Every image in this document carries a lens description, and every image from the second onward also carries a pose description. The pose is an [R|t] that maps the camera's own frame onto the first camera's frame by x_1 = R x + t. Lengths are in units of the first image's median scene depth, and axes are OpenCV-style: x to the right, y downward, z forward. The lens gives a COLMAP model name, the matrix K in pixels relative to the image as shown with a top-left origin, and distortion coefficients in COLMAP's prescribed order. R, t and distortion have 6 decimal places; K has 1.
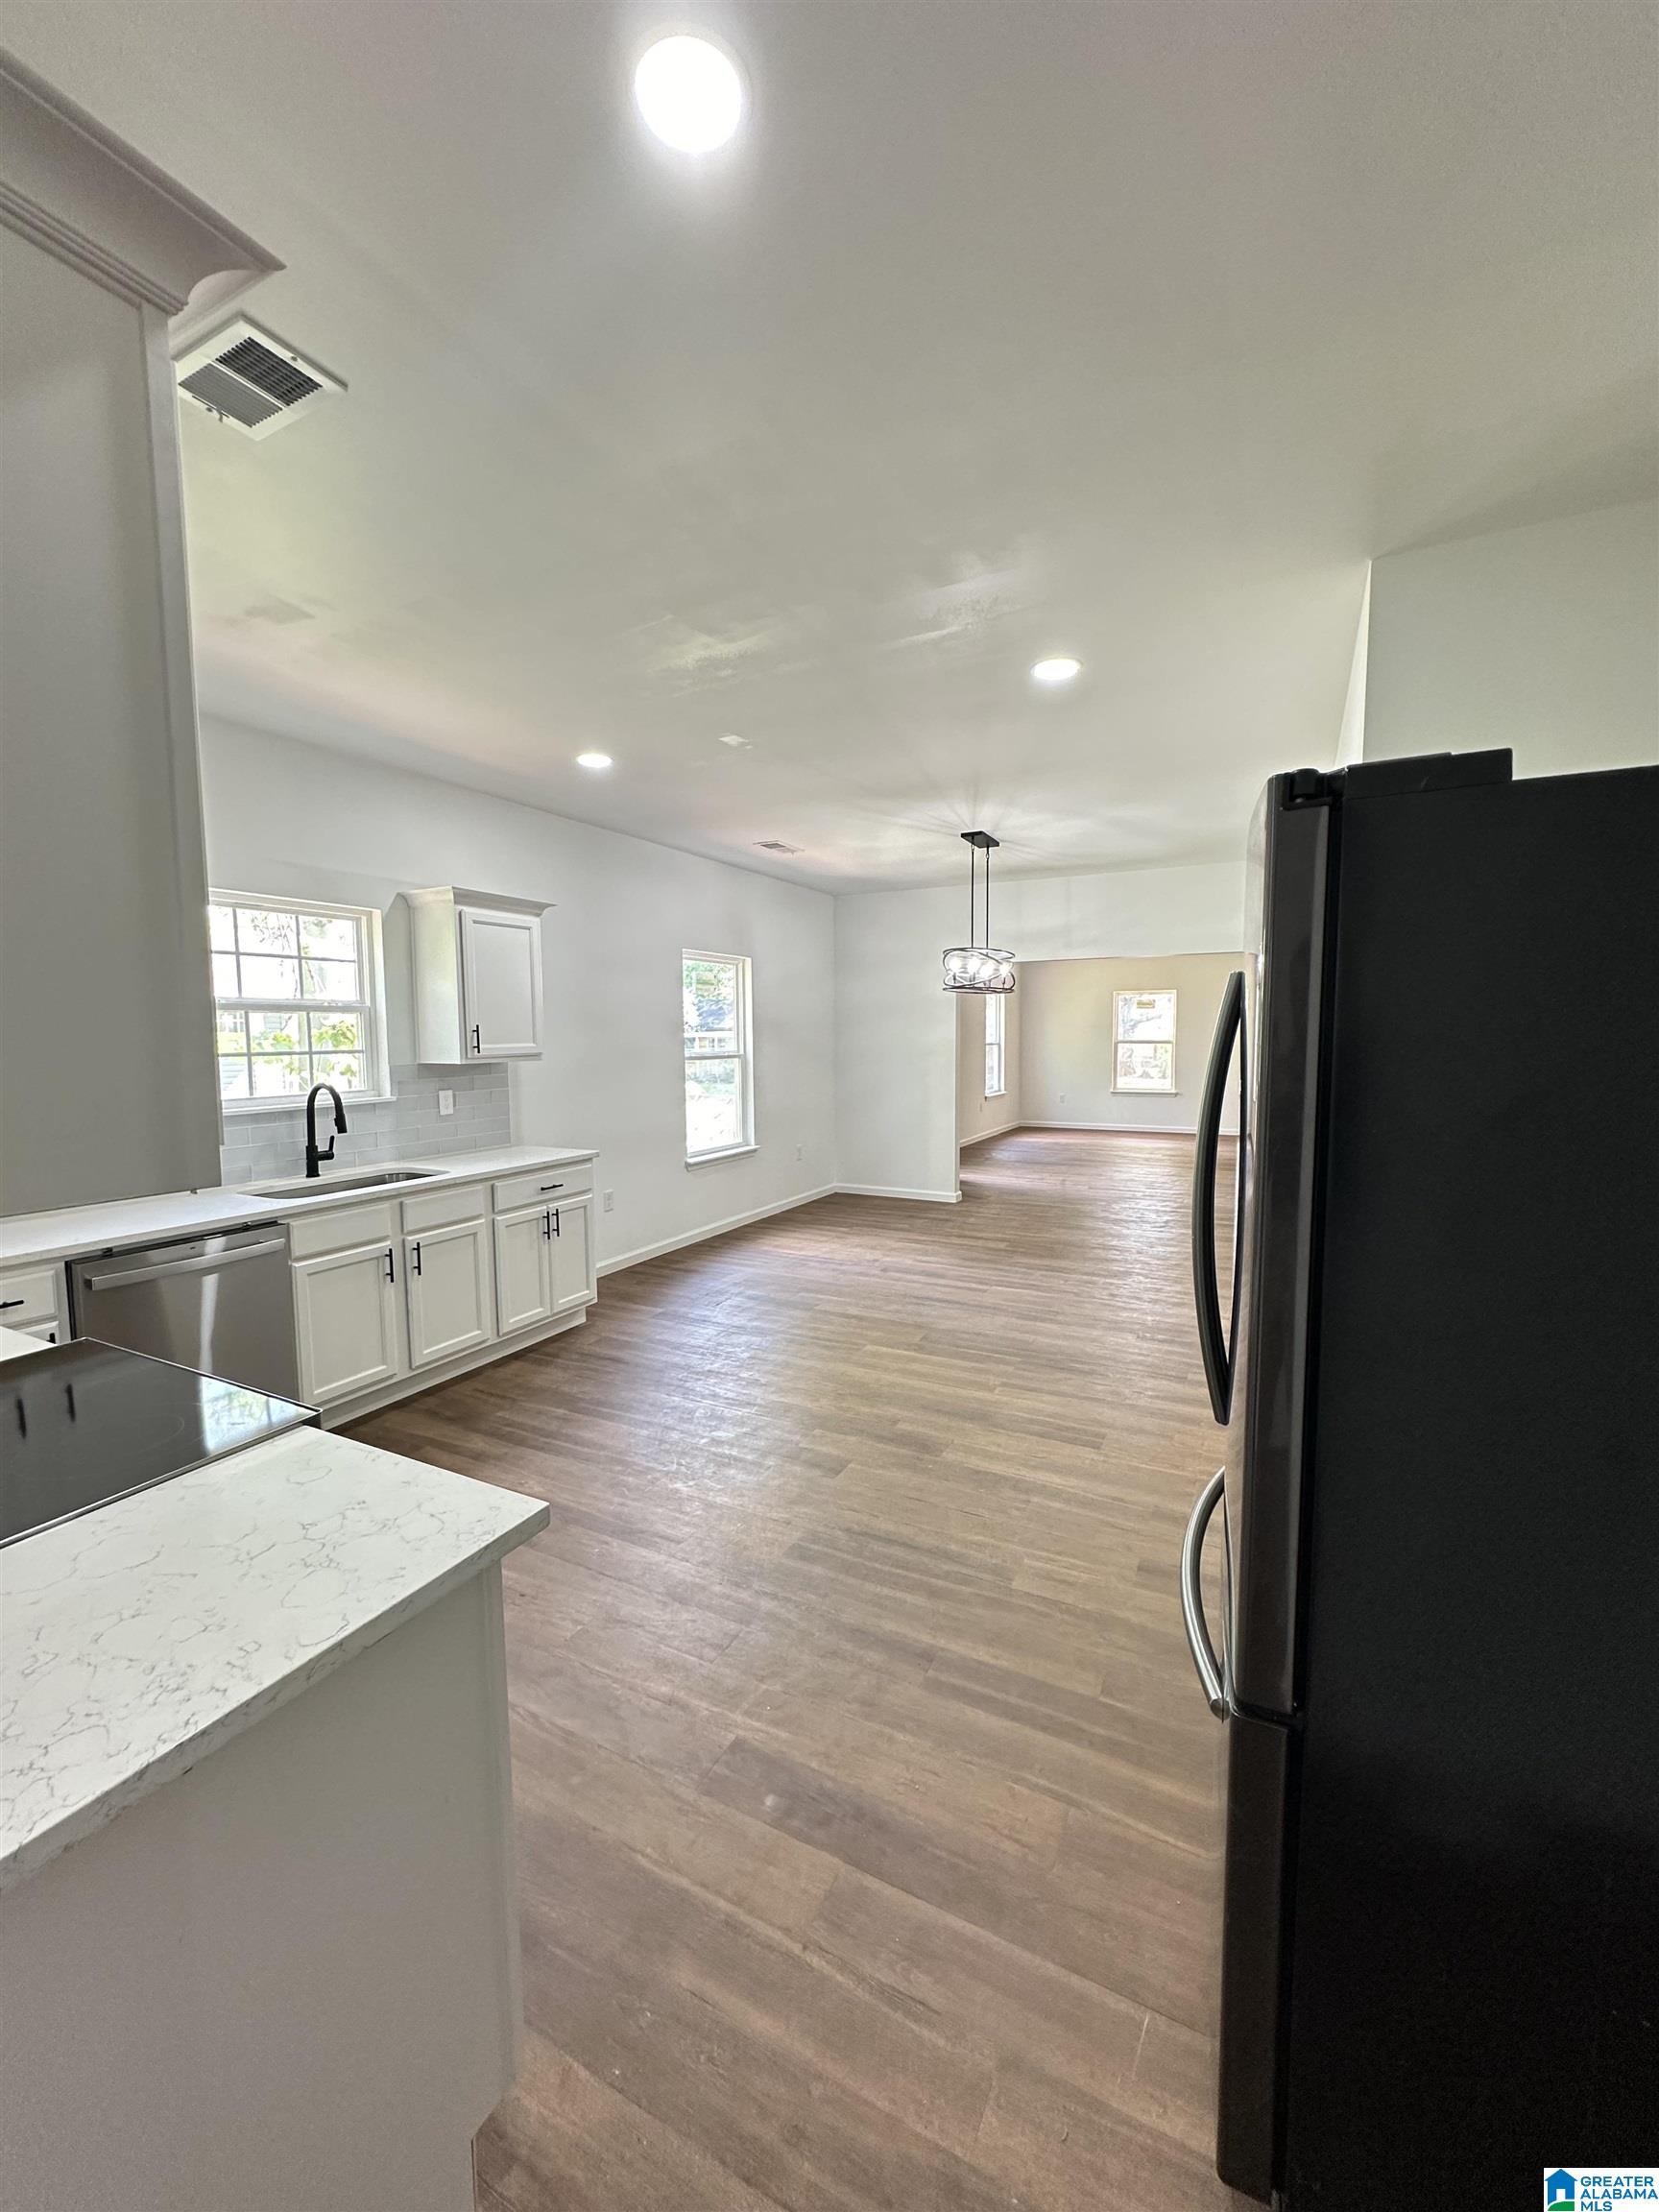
lens RADIAL K [[882.9, 0, 833.4], [0, 882.9, 1103.6], [0, 0, 1]] dist [0.002337, 0.000744]
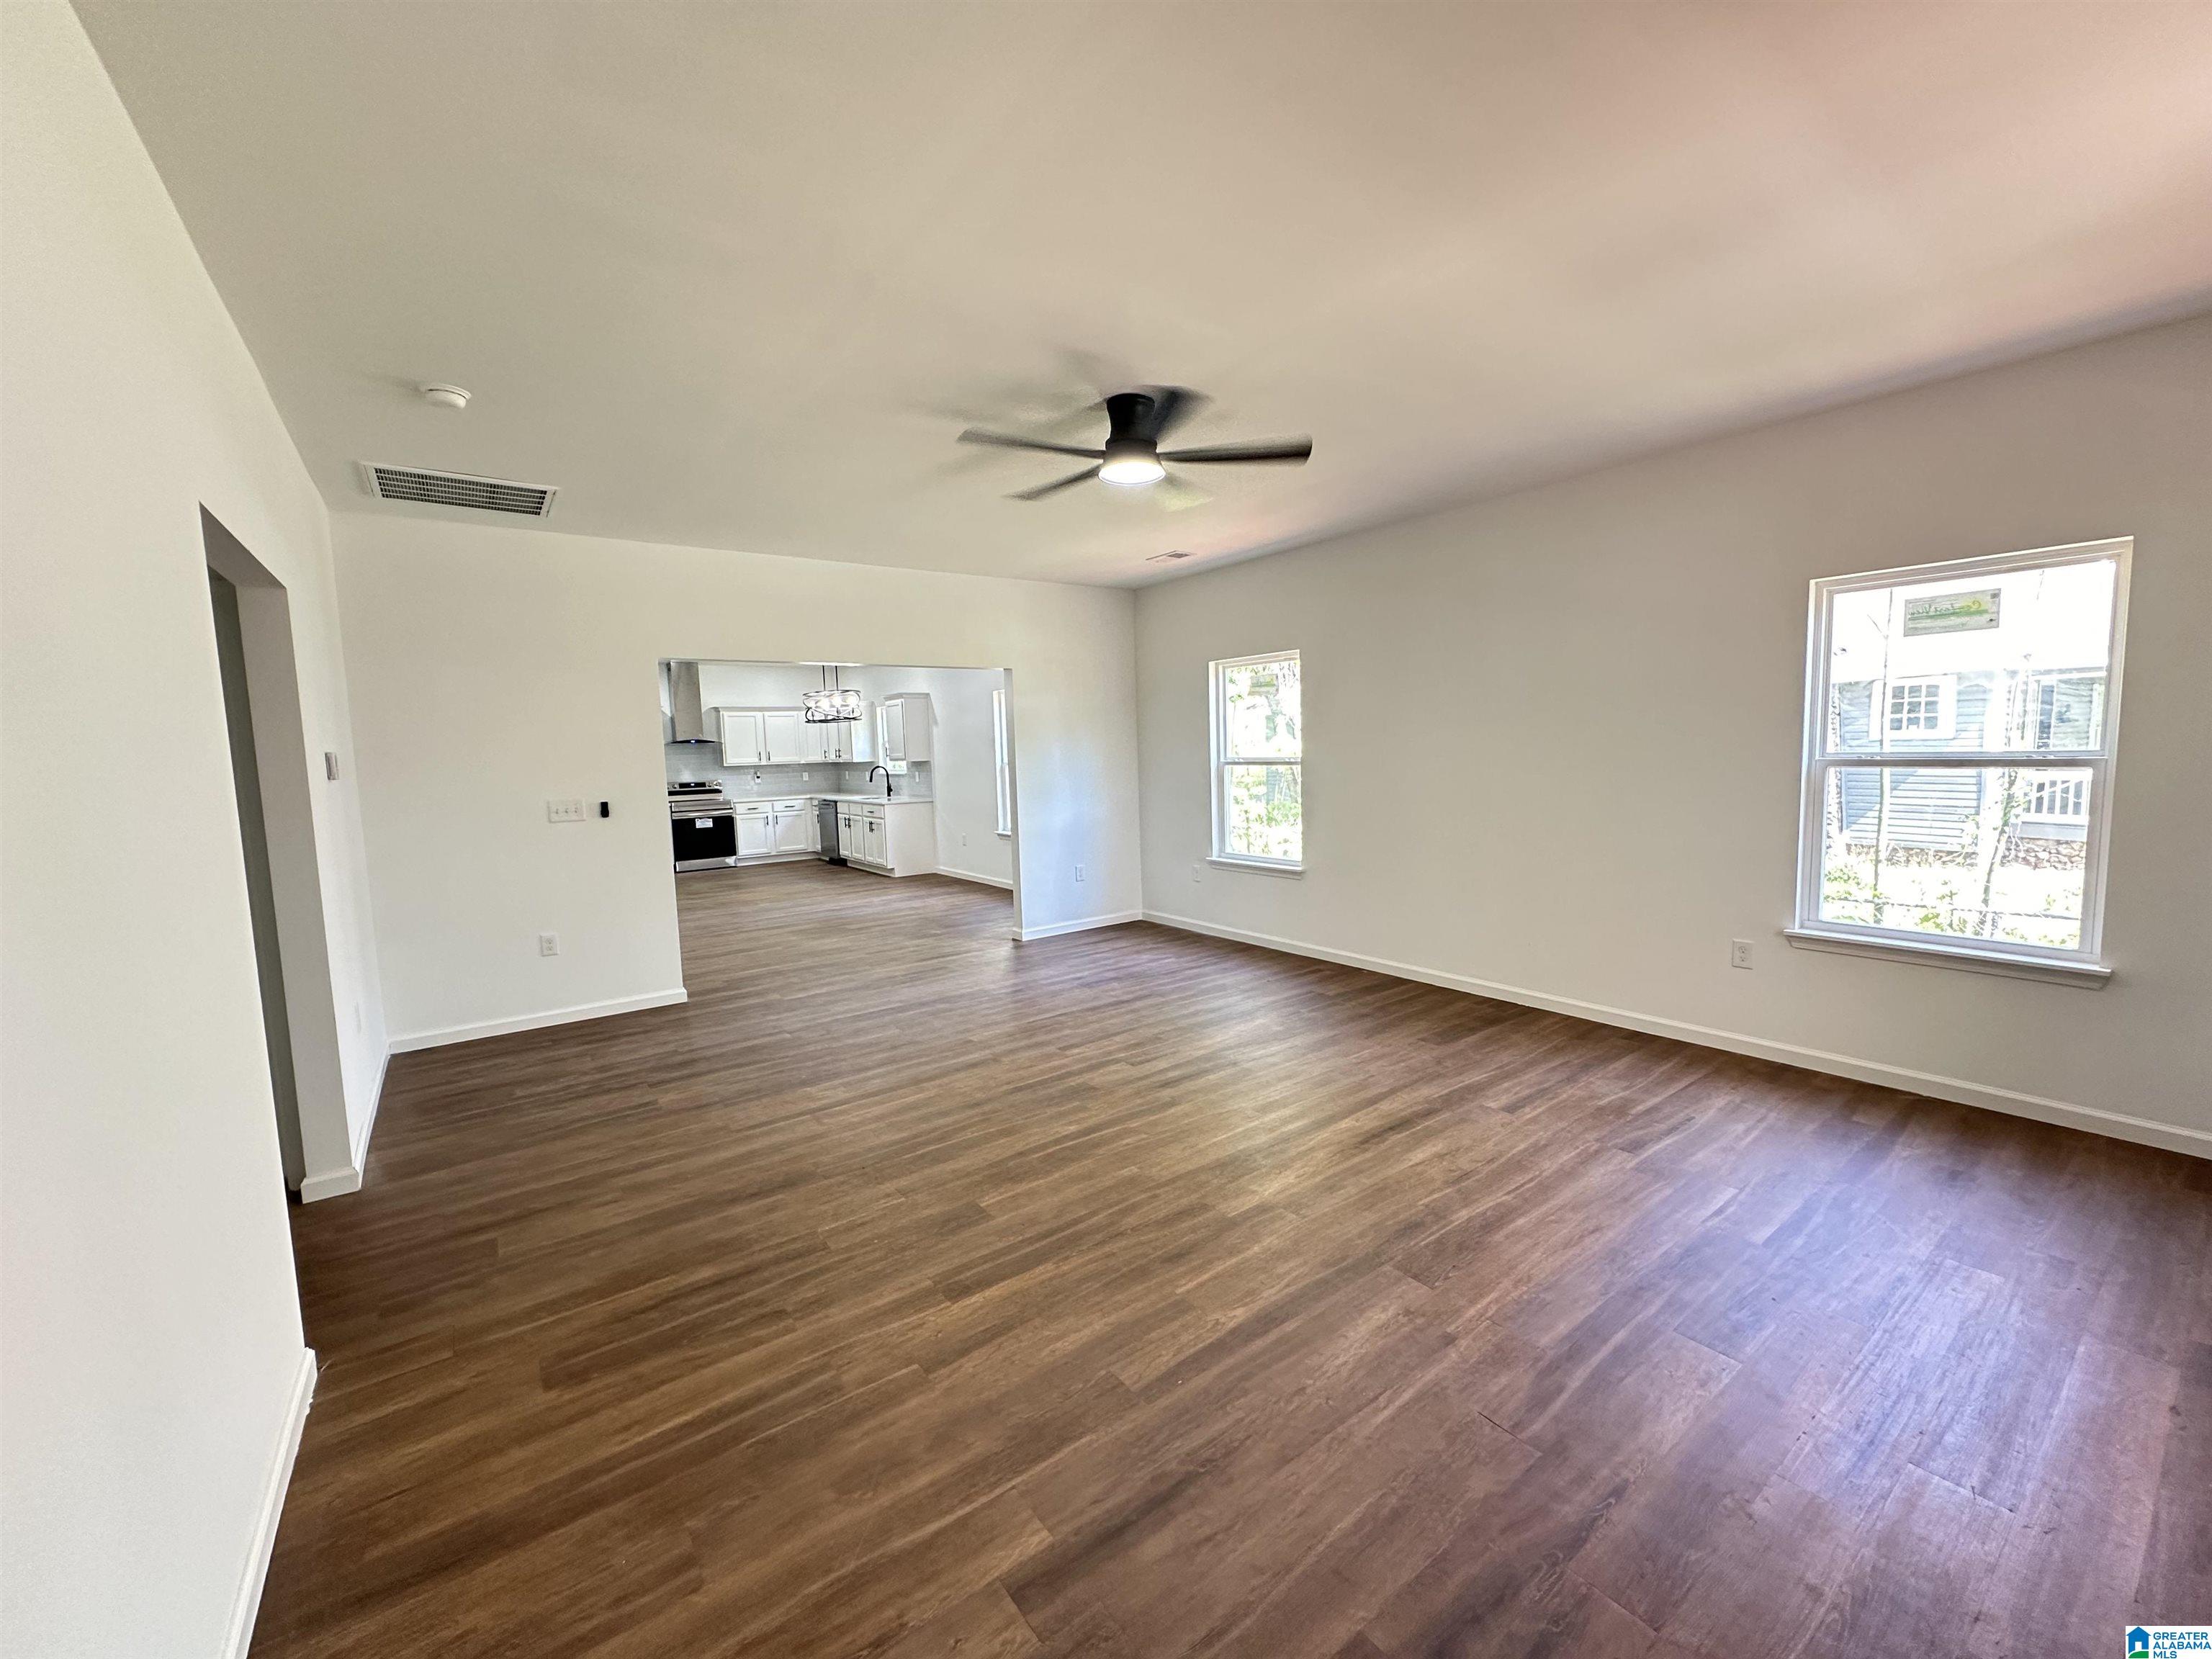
lens RADIAL K [[882.9, 0, 1101.7], [0, 882.9, 832.4], [0, 0, 1]] dist [0.002337, 0.000744]
pose [[-0.446658, 0.107499, -0.888223, 1.642238], [-0.039798, 0.989386, 0.139755, -0.227099], [0.893819, 0.097772, -0.437639, 2.716626]]
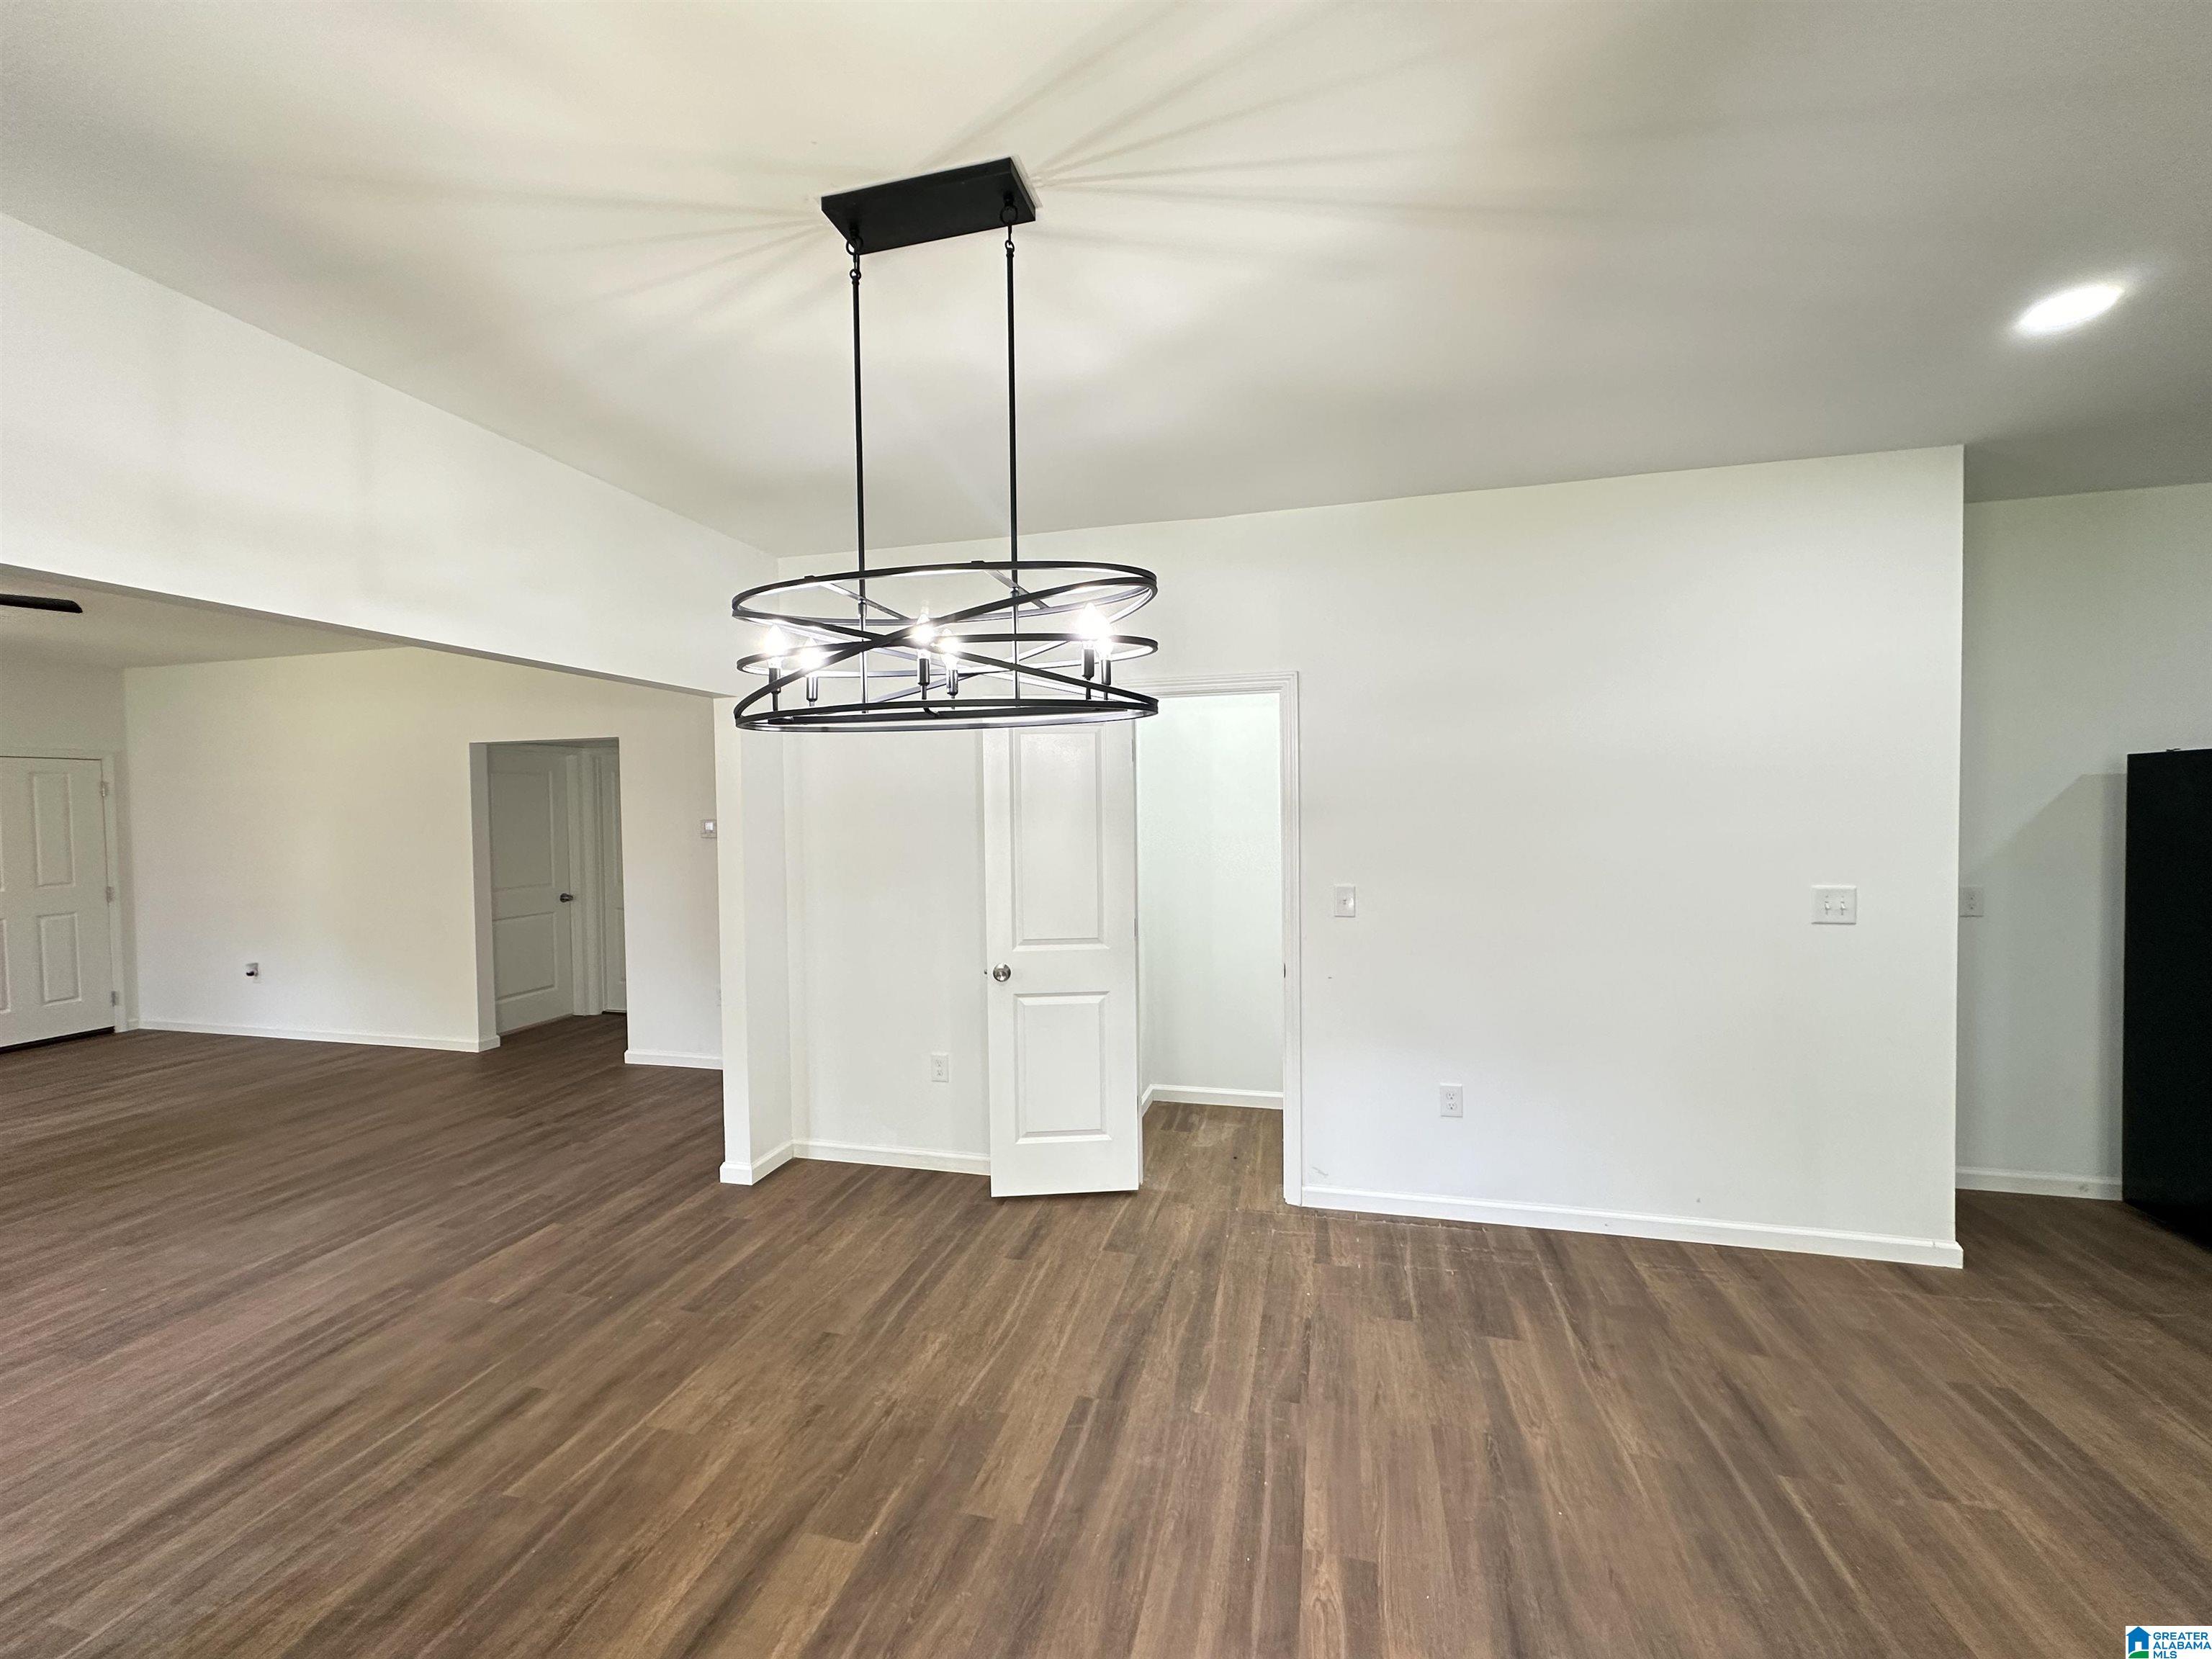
lens RADIAL K [[882.9, 0, 1101.7], [0, 882.9, 832.4], [0, 0, 1]] dist [0.002337, 0.000744]
pose [[-0.221430, -0.016624, 0.975035, -0.187181], [0.095996, 0.994627, 0.038758, -0.133802], [-0.970440, 0.102181, -0.218644, 1.409697]]
